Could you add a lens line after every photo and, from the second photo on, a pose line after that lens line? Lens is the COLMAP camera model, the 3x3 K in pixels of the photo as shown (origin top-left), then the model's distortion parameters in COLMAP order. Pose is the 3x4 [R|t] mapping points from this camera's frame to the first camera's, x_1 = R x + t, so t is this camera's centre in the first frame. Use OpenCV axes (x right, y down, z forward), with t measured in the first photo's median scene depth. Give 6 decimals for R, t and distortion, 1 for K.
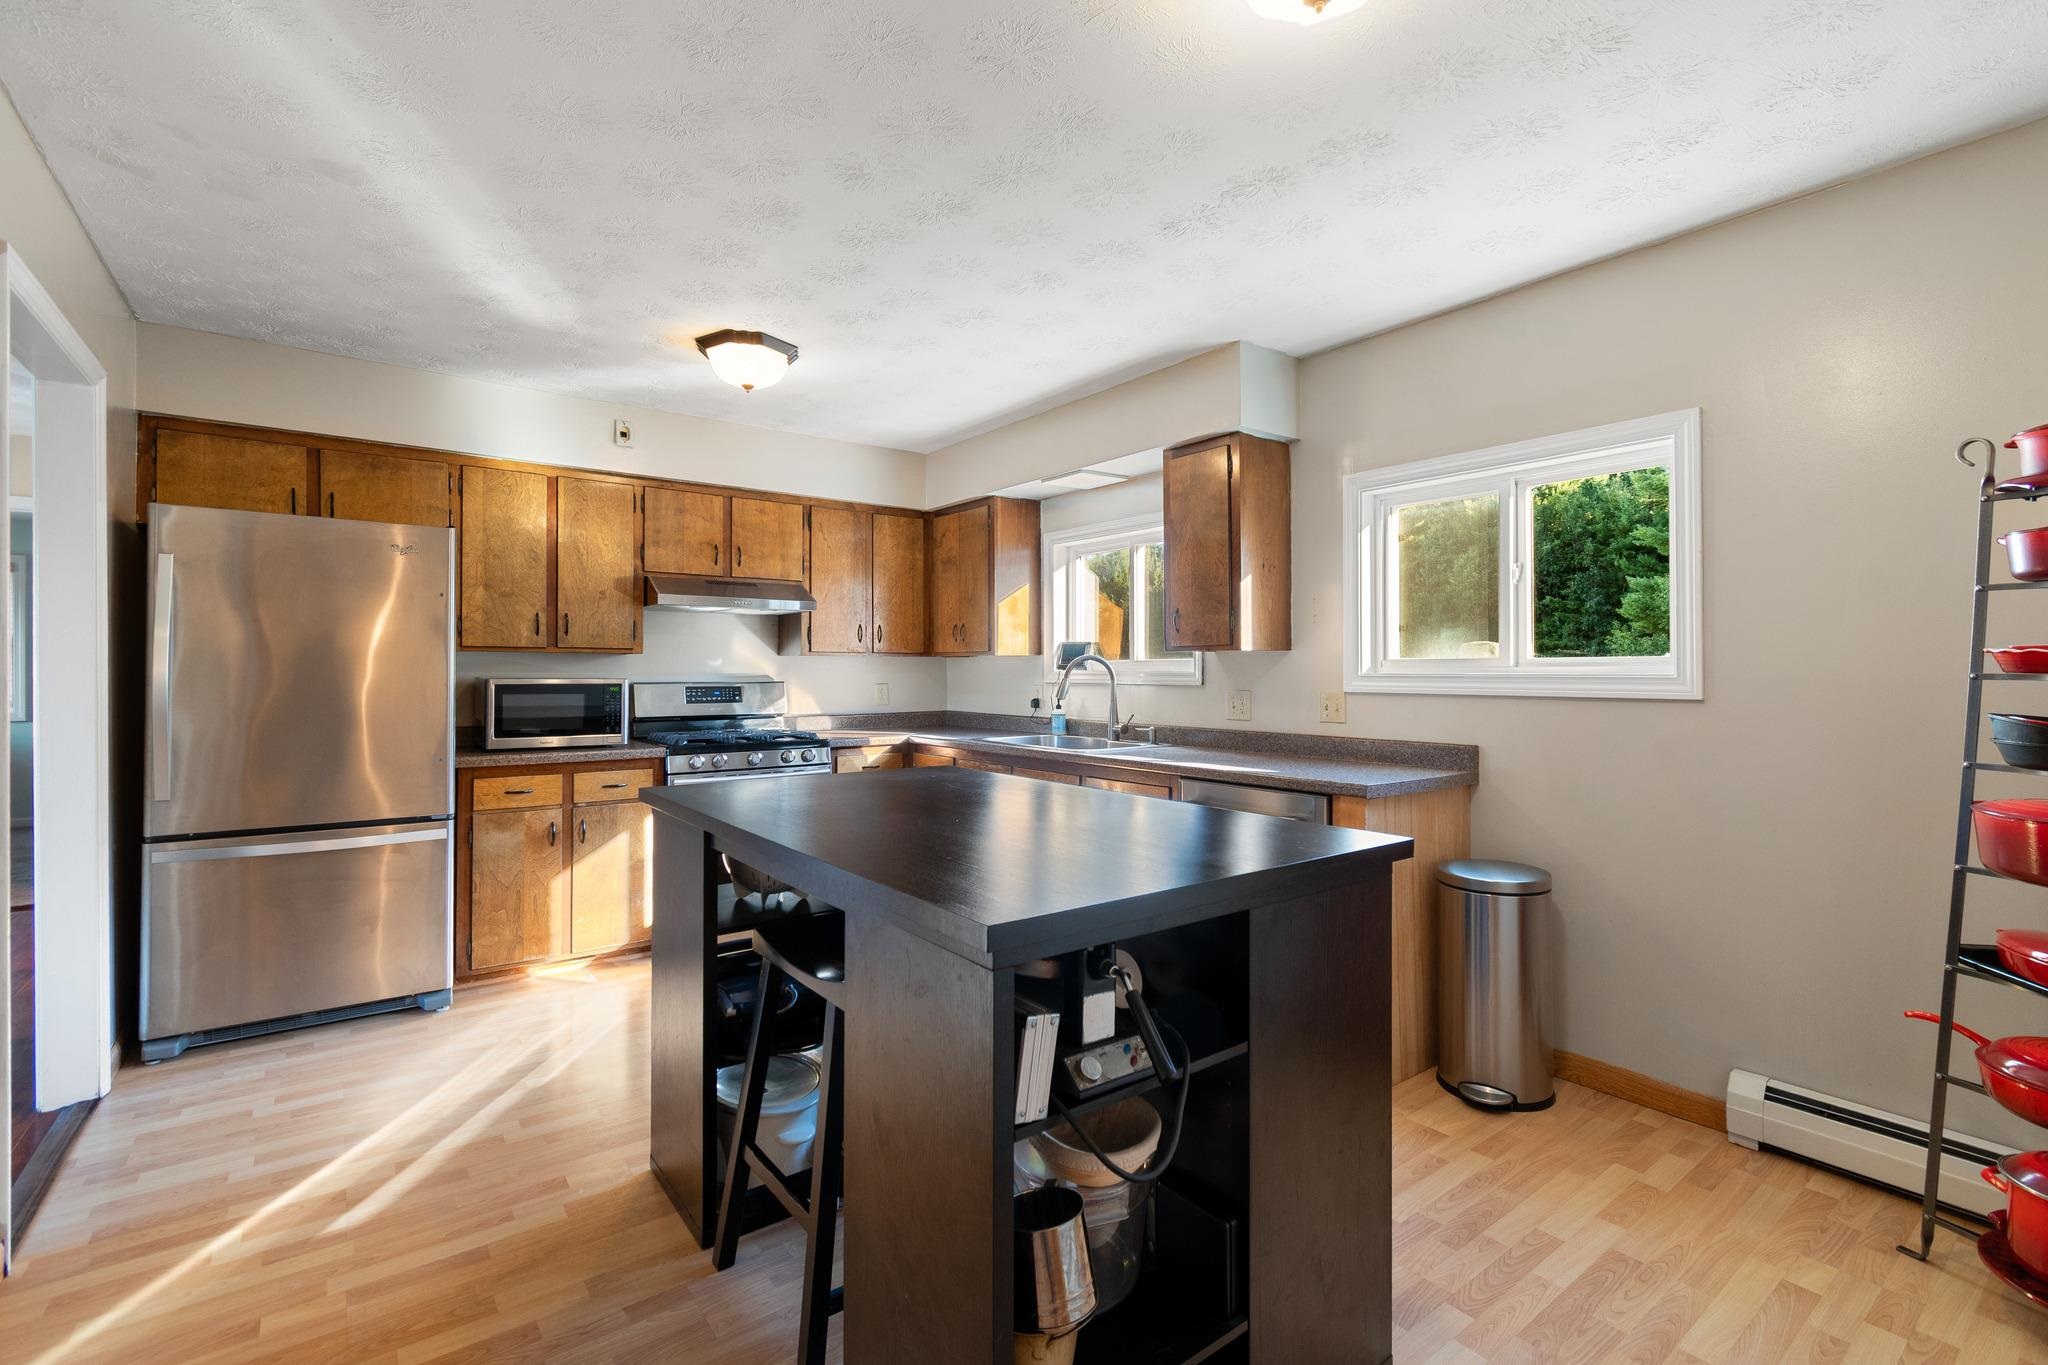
lens RADIAL K [[923.7, 0, 1005.6], [0, 923.7, 665.3], [0, 0, 1]] dist [0.004047, -0.003531]
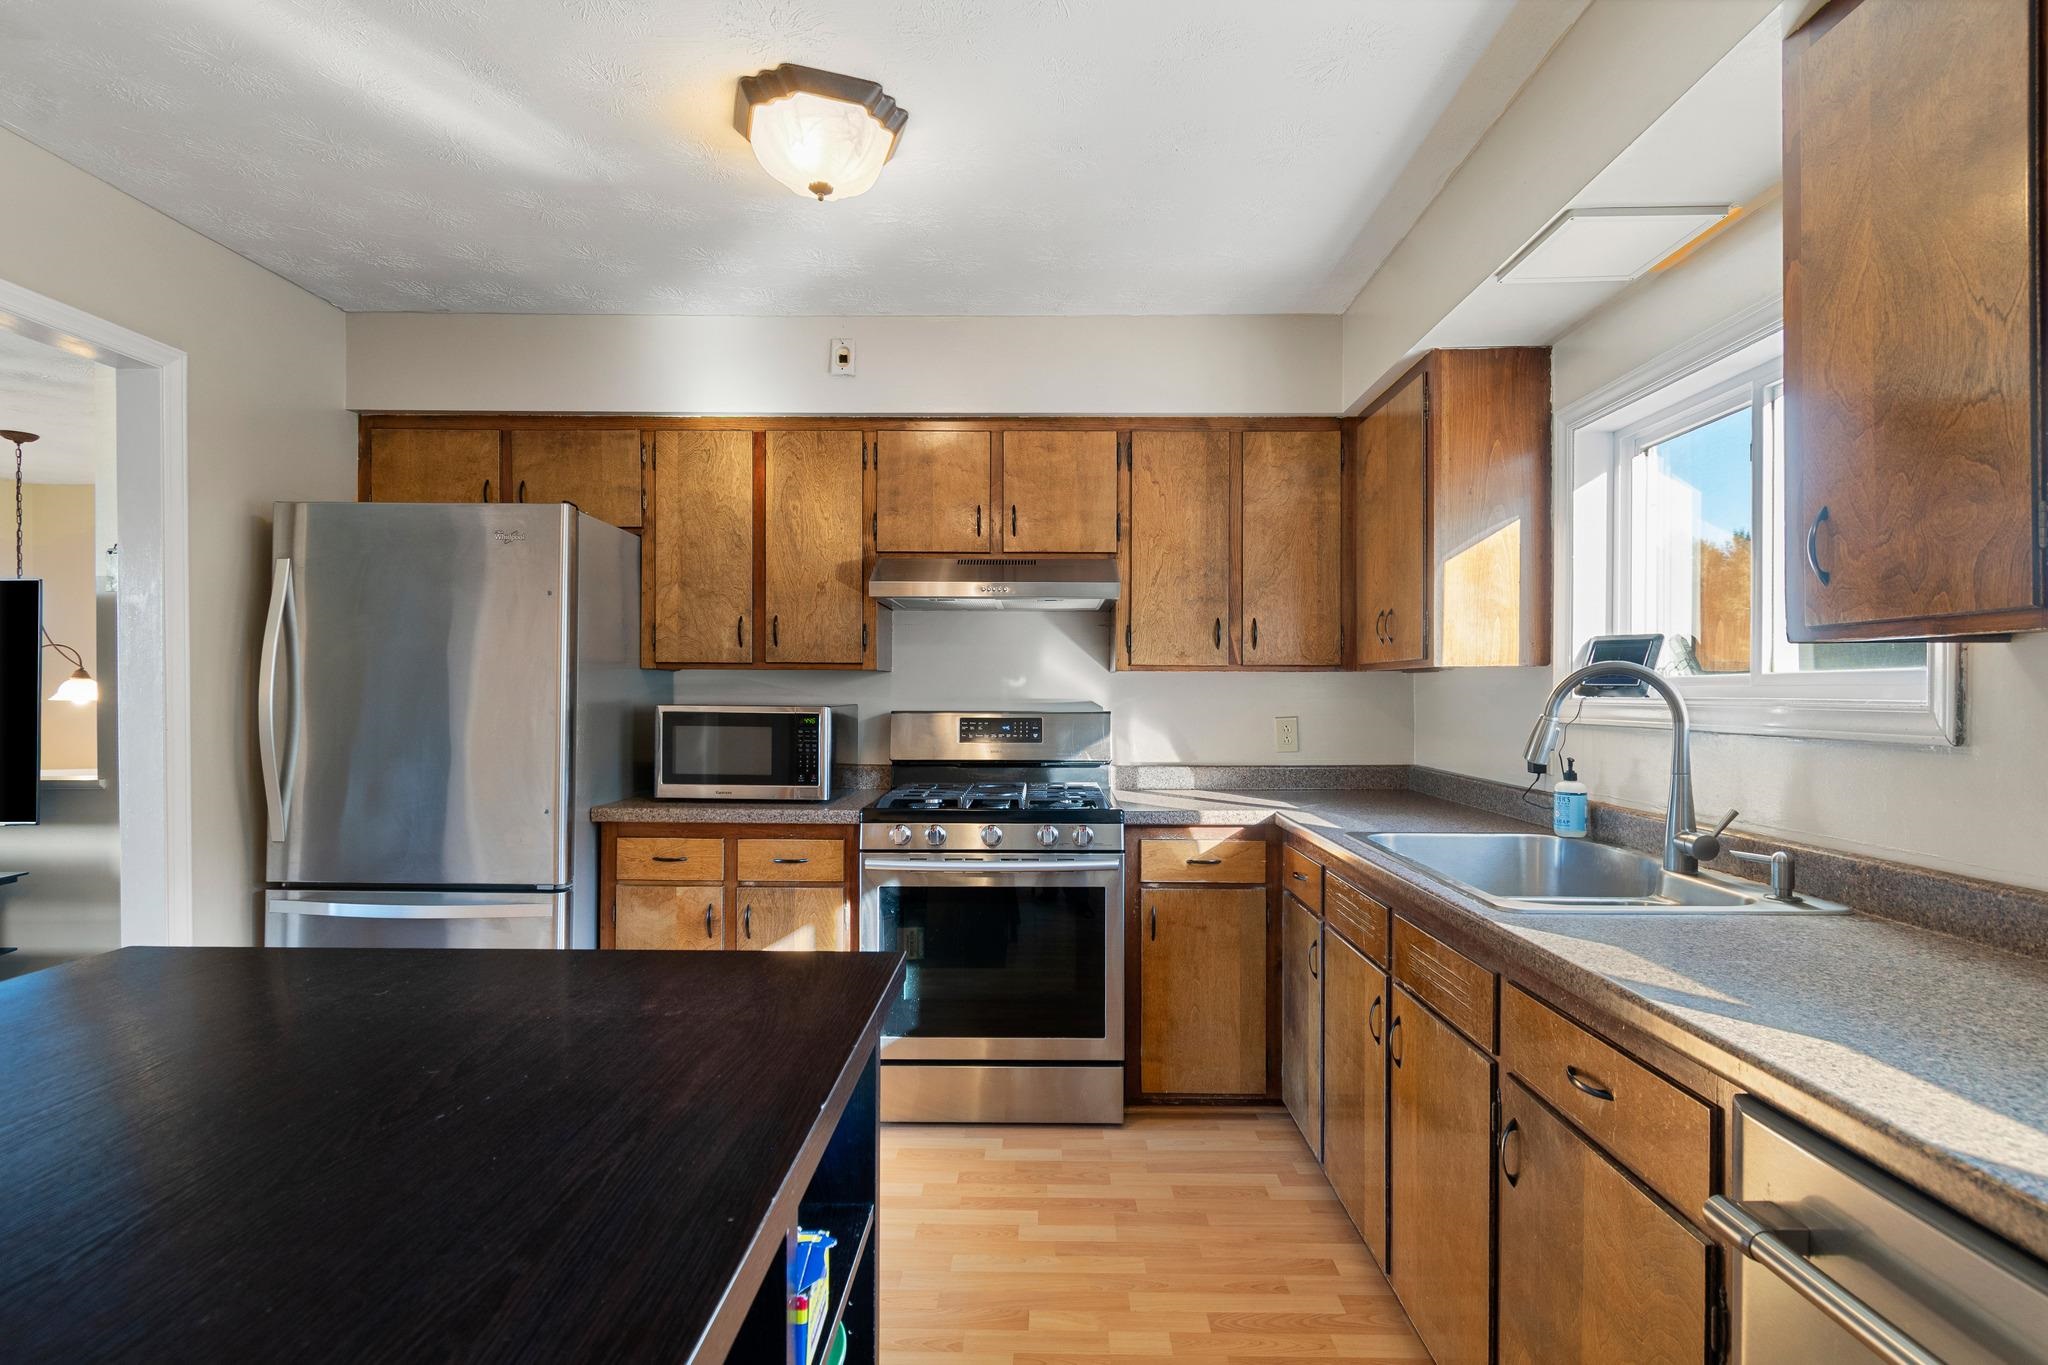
lens RADIAL K [[970.4, 0, 1032.6], [0, 970.4, 700.8], [0, 0, 1]] dist [-0.004180, -0.000795]
pose [[0.801496, 0.007954, -0.597947, 0.146893], [0.000613, 0.999900, 0.014124, 0.000315], [0.598000, -0.011687, 0.801411, 0.497830]]
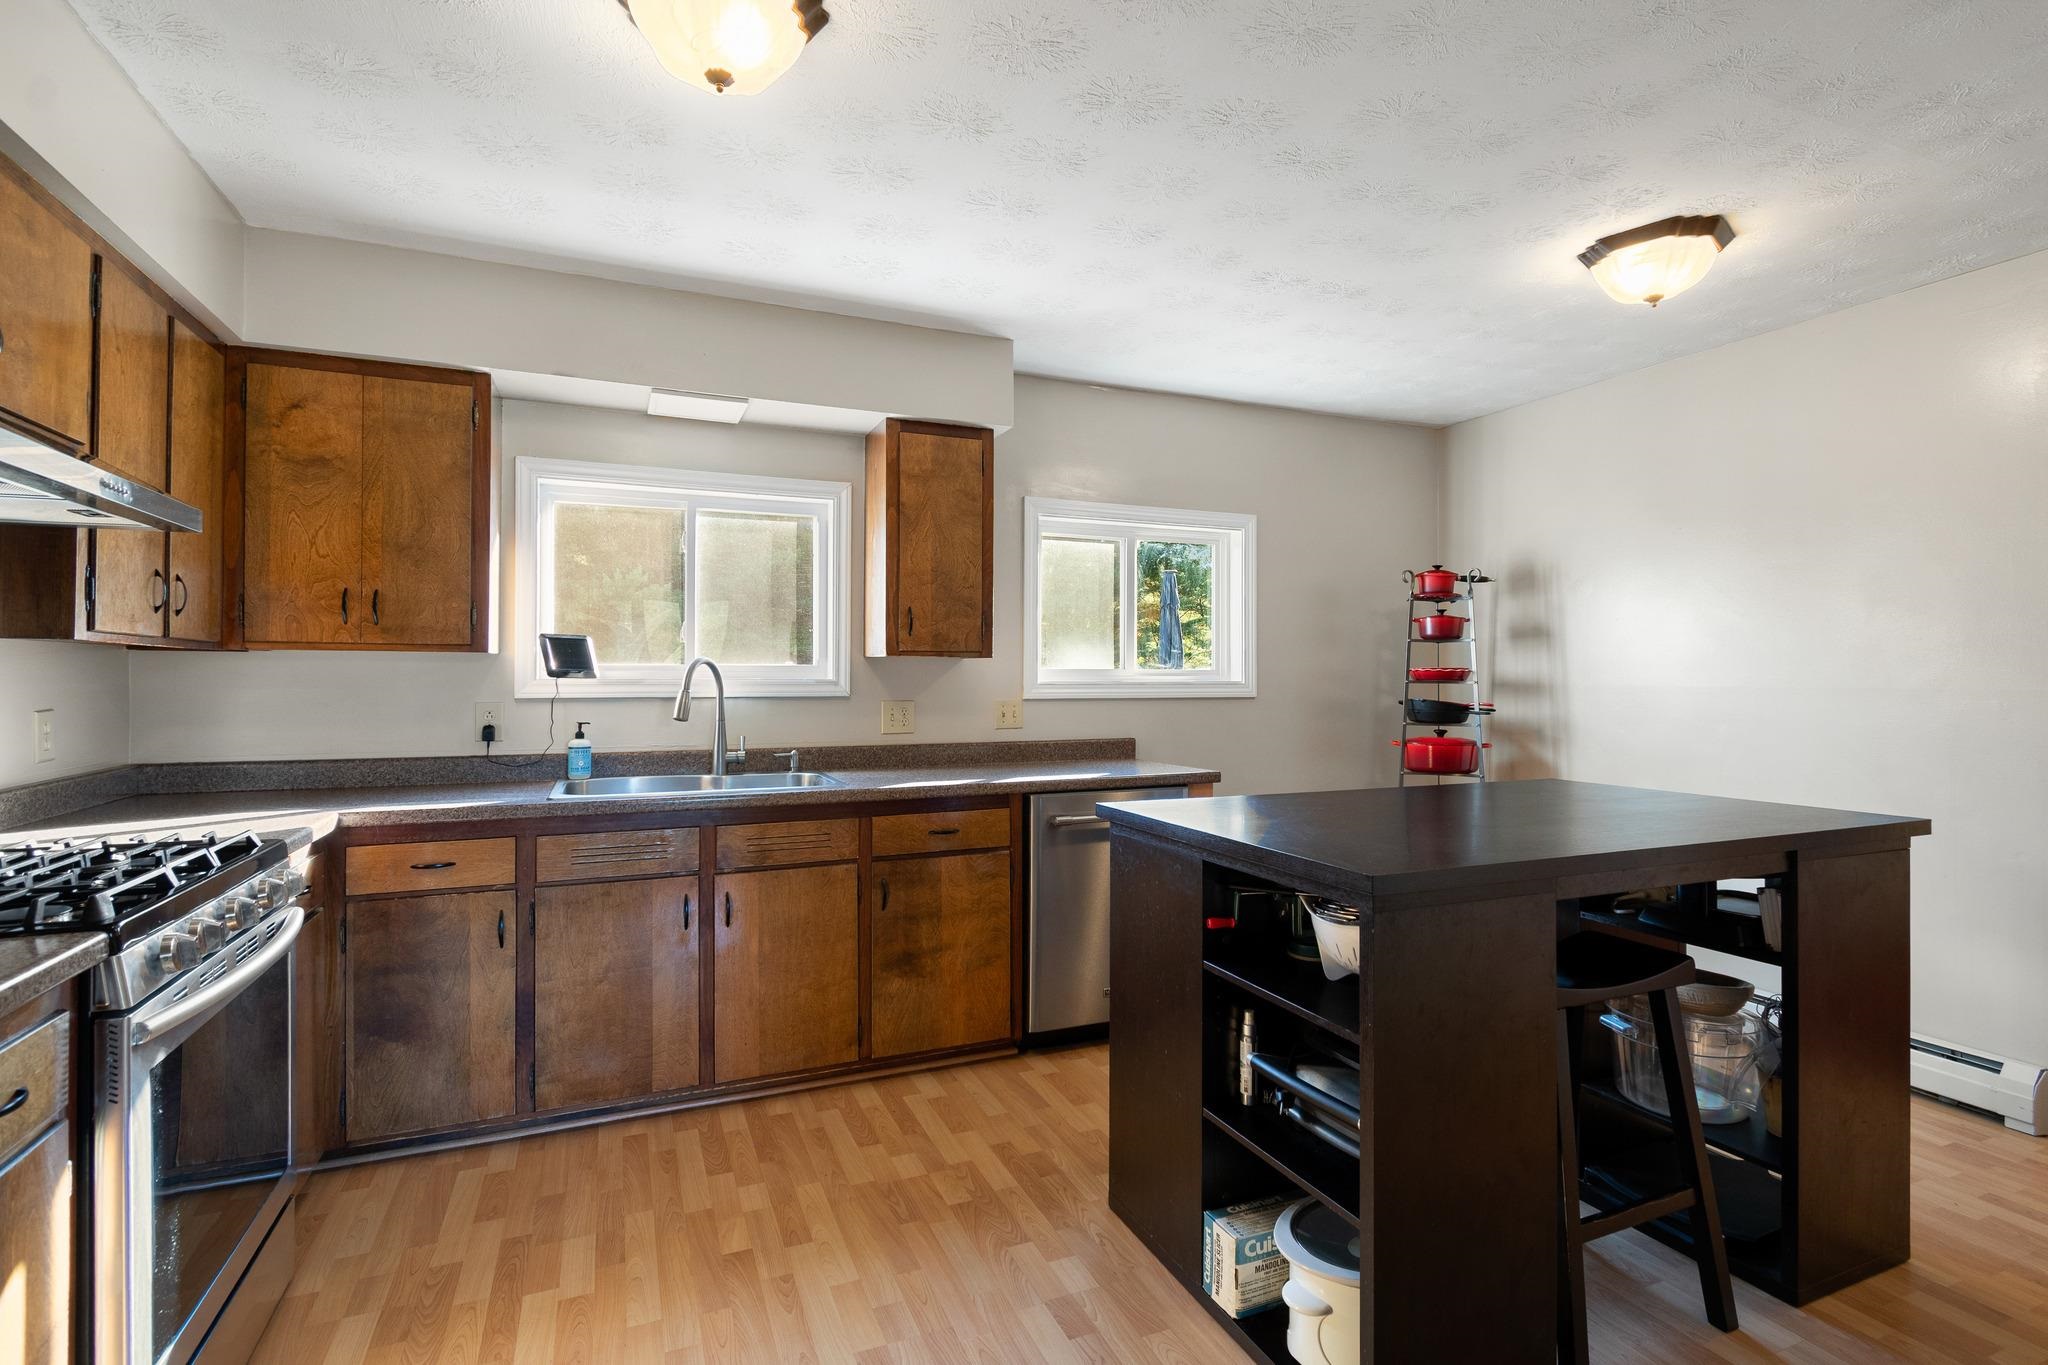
lens RADIAL K [[970.4, 0, 1020.6], [0, 970.4, 679.1], [0, 0, 1]] dist [-0.004180, -0.000795]
pose [[0.223225, 0.002707, 0.974763, -0.593644], [-0.004875, 0.999987, -0.001660, 0.006099], [-0.974755, -0.004381, 0.223235, 0.611455]]
